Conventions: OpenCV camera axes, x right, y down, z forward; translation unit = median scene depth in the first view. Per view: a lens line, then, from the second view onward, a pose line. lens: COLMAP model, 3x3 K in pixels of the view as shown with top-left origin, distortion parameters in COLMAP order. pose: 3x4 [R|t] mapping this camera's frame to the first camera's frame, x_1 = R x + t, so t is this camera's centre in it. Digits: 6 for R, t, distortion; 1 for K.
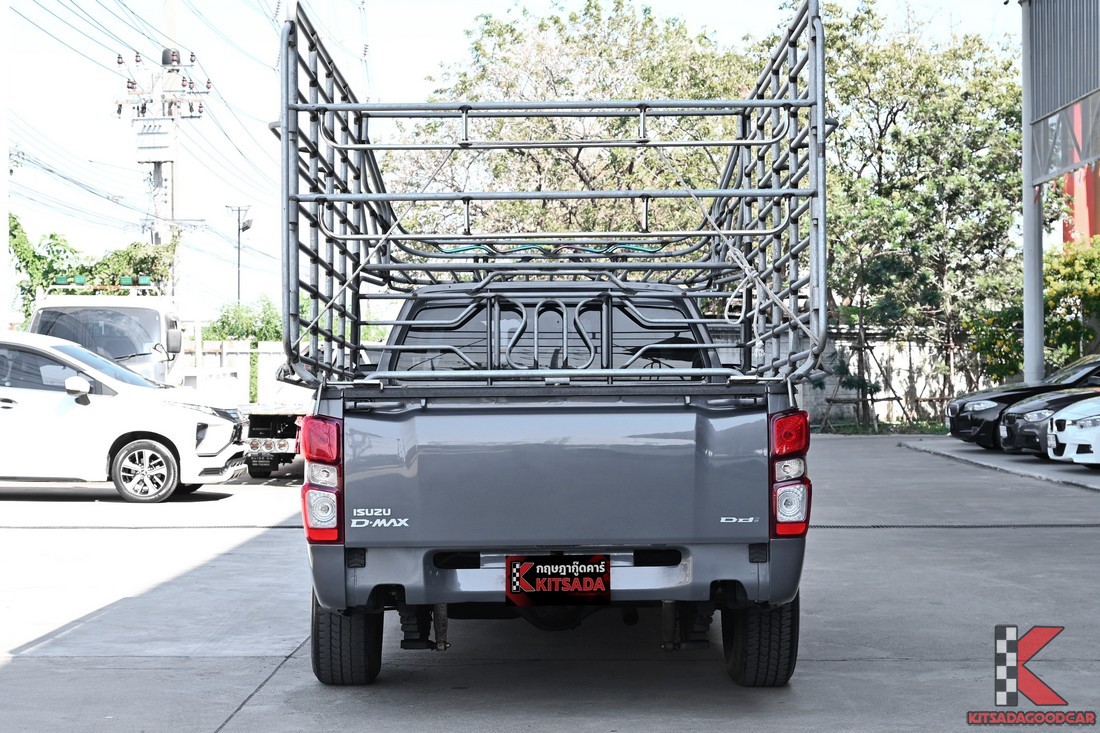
lens RADIAL K [[2047.7, 0, 550.6], [0, 2047.7, 370.6], [0, 0, 1]] dist [0.082294, 0.000000]
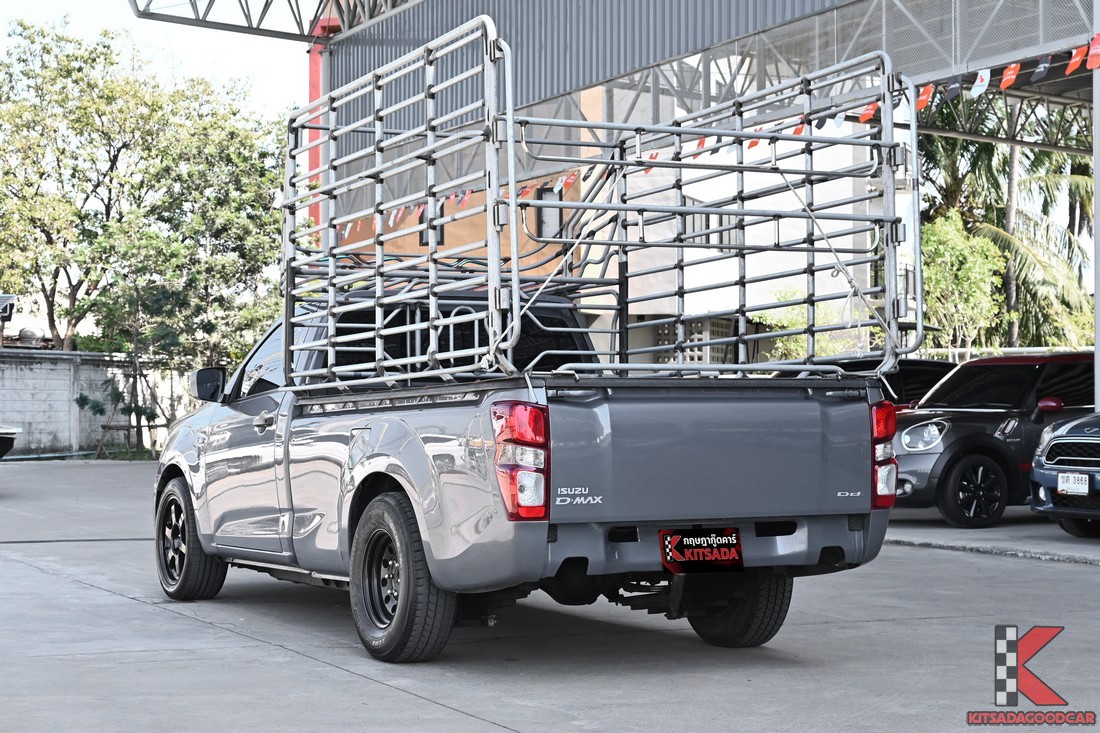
lens RADIAL K [[2012.7, 0, 549.8], [0, 2012.7, 363.5], [0, 0, 1]] dist [0.049111, 0.000000]
pose [[0.912860, 0.014275, 0.408023, -0.525129], [-0.006075, 0.999753, -0.021385, 0.023307], [-0.408227, 0.017042, 0.912721, 0.019041]]
